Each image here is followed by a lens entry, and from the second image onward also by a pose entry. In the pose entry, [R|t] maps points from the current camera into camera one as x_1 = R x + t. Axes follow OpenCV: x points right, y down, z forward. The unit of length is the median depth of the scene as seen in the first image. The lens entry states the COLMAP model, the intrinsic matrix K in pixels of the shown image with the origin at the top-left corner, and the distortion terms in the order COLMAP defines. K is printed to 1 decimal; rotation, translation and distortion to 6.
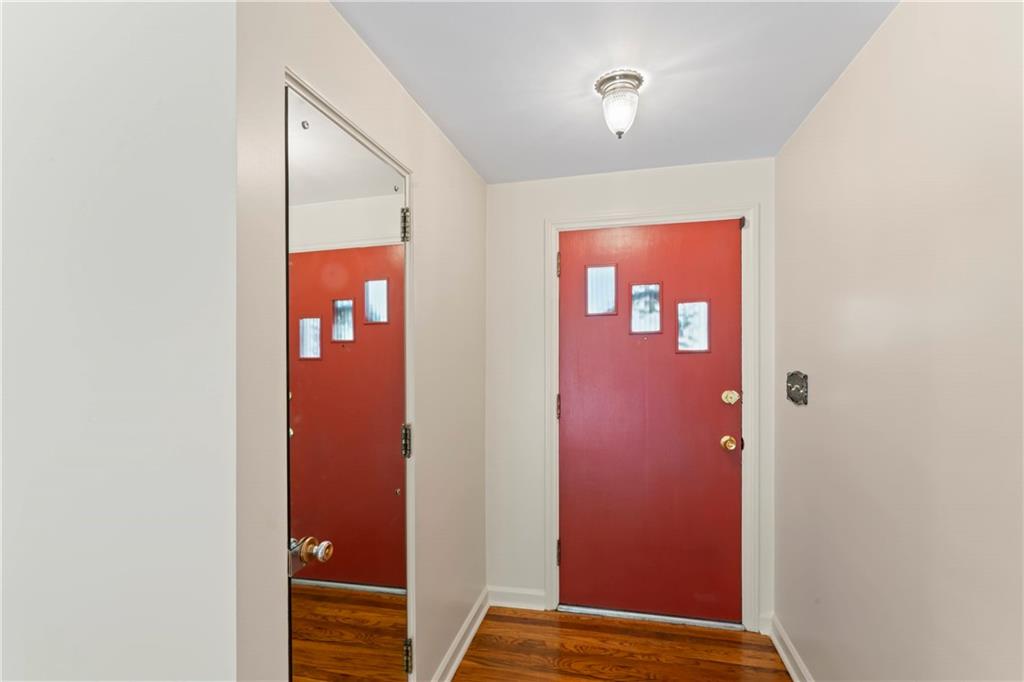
lens RADIAL K [[473.8, 0, 516.6], [0, 473.8, 346.7], [0, 0, 1]] dist [0.003055, -0.000200]
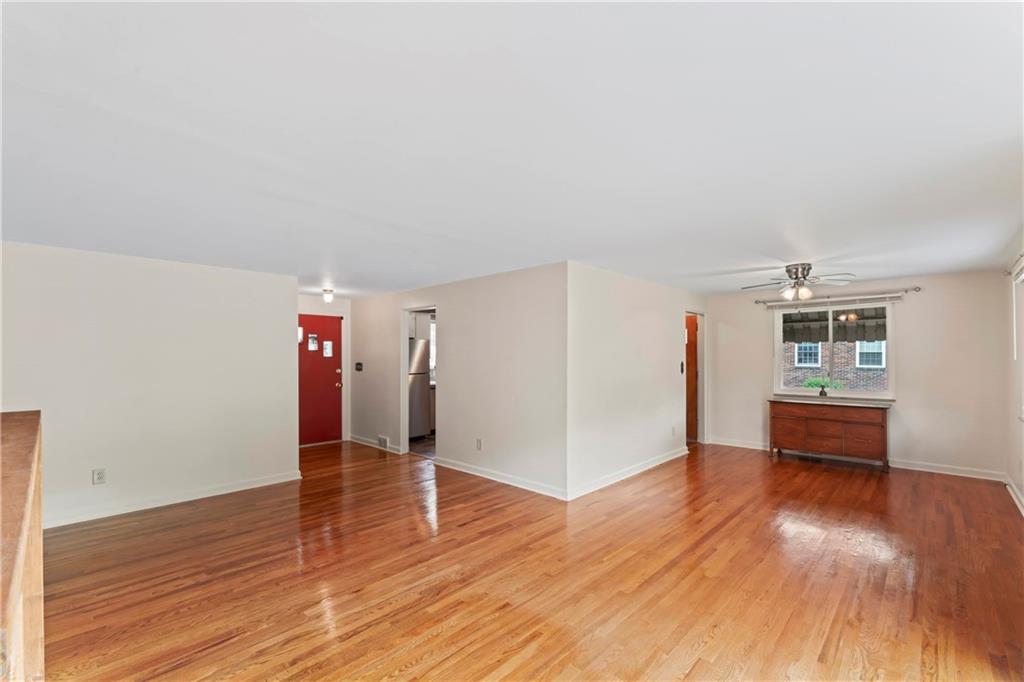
lens RADIAL K [[446.0, 0, 513.1], [0, 446.0, 356.7], [0, 0, 1]] dist [-0.002959, 0.000289]
pose [[0.507963, 0.001559, 0.861378, -1.500659], [-0.004773, 0.999988, 0.001005, 0.000443], [-0.861366, -0.004622, 0.507964, -1.504290]]
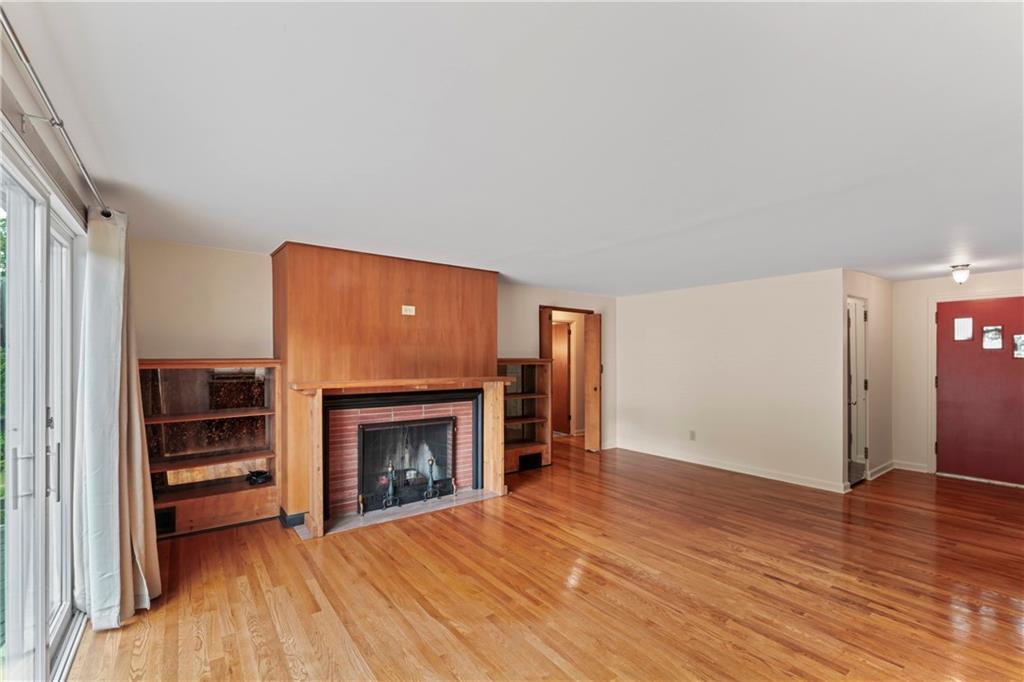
lens RADIAL K [[446.0, 0, 510.3], [0, 446.0, 354.2], [0, 0, 1]] dist [-0.002959, 0.000289]
pose [[0.759187, 0.003058, -0.650865, -0.070370], [-0.001991, 0.999995, 0.002375, -0.005460], [0.650869, -0.000507, 0.759190, -1.903484]]
